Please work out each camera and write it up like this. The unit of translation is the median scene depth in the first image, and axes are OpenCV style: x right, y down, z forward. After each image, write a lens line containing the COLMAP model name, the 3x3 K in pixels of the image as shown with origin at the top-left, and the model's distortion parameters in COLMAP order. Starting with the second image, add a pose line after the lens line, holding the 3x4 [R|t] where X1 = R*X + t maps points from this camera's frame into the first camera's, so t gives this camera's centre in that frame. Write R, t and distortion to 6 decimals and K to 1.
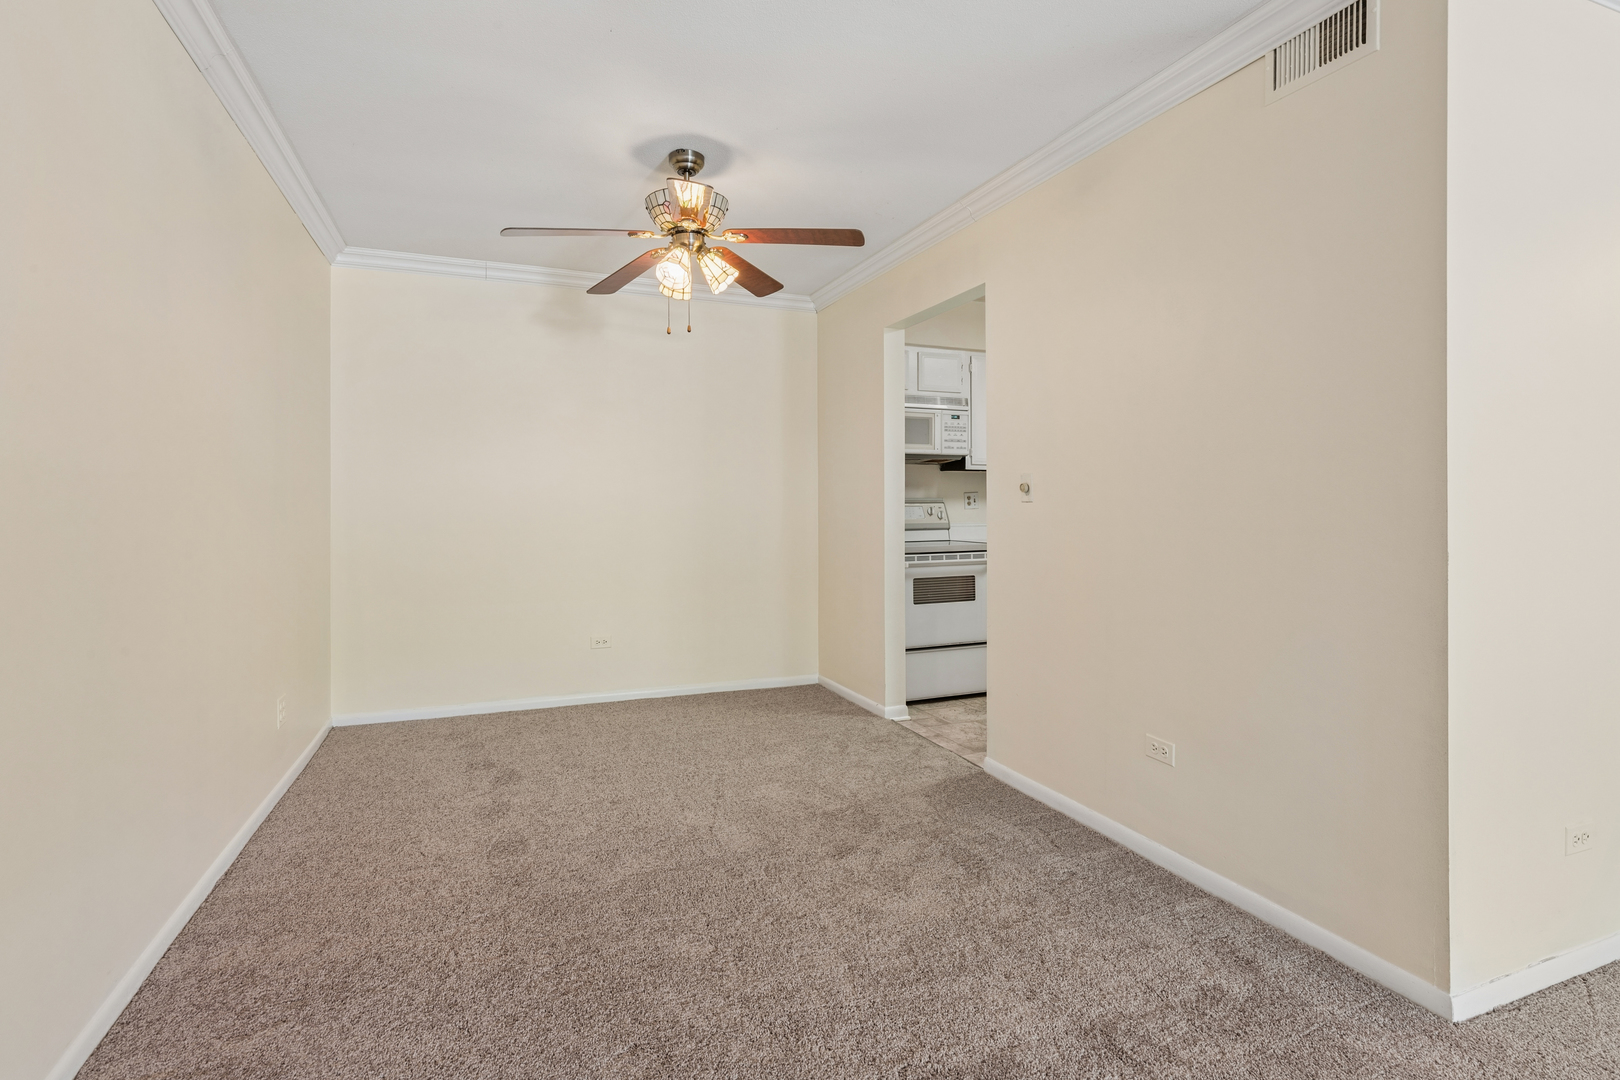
lens RADIAL K [[791.6, 0, 807.0], [0, 791.6, 515.2], [0, 0, 1]] dist [-0.000461, 0.000289]
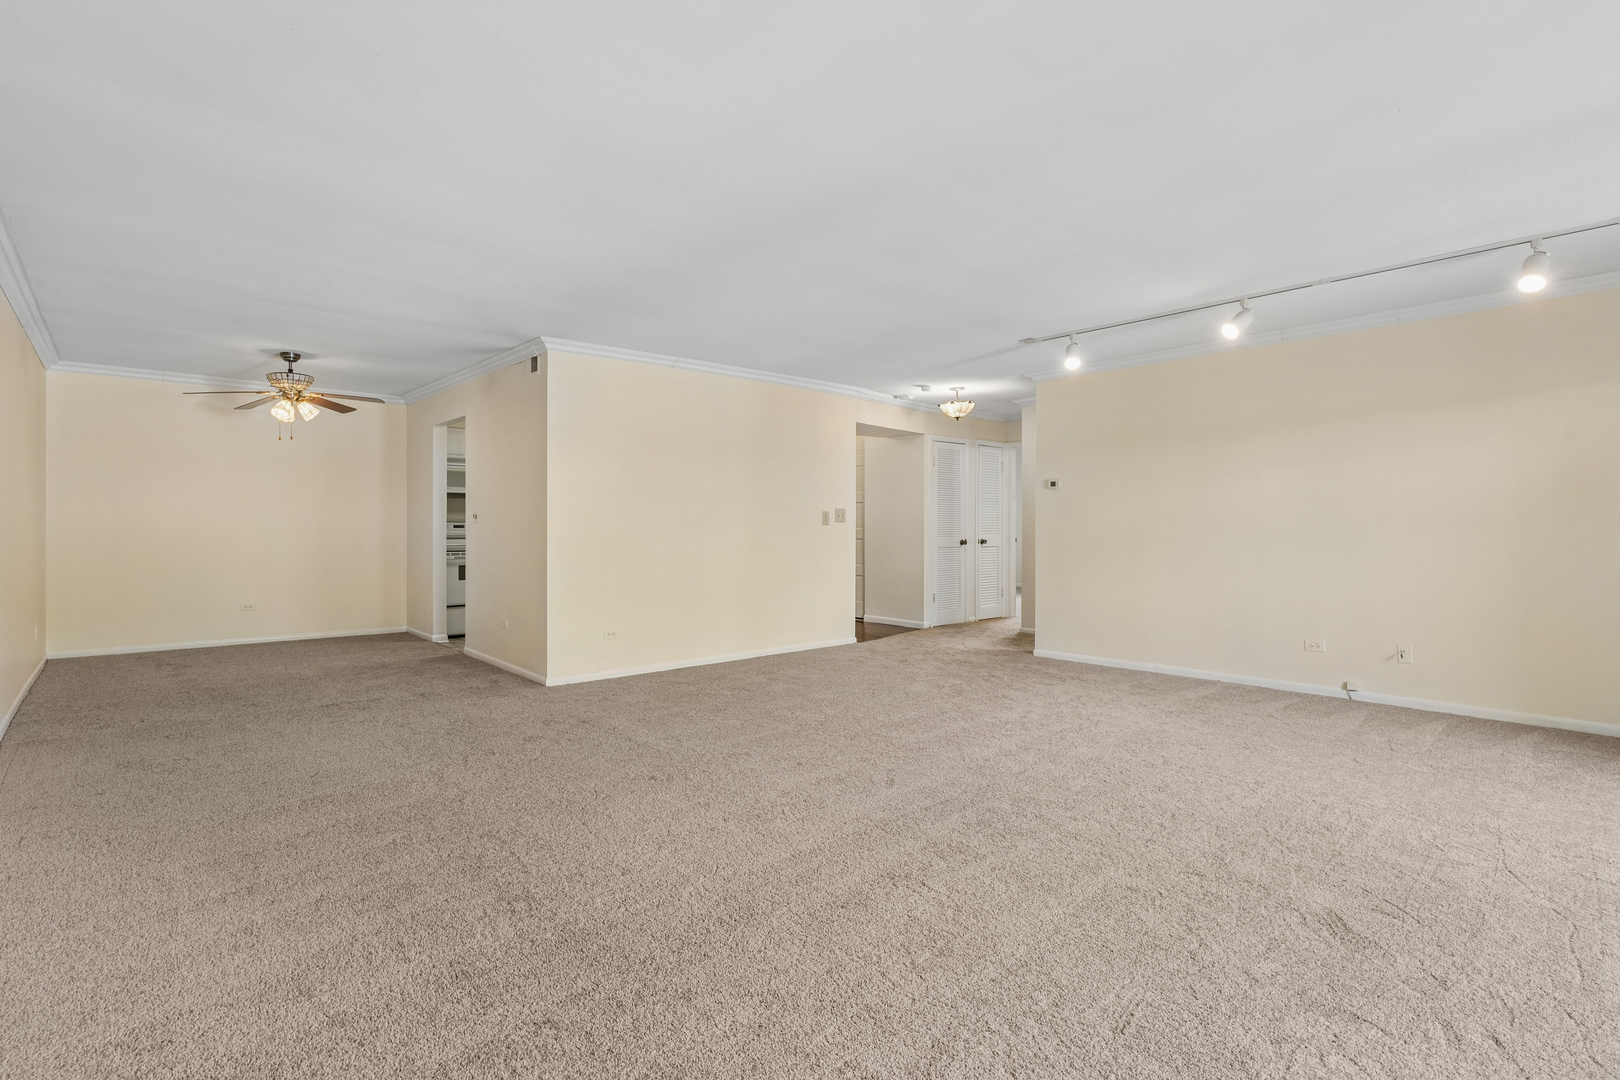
lens RADIAL K [[785.1, 0, 814.0], [0, 785.1, 529.6], [0, 0, 1]] dist [-0.001776, -0.001085]
pose [[0.943107, 0.001952, 0.332484, 0.326721], [-0.000587, 0.999991, -0.004206, 0.008363], [-0.332489, 0.003772, 0.943100, -0.987557]]
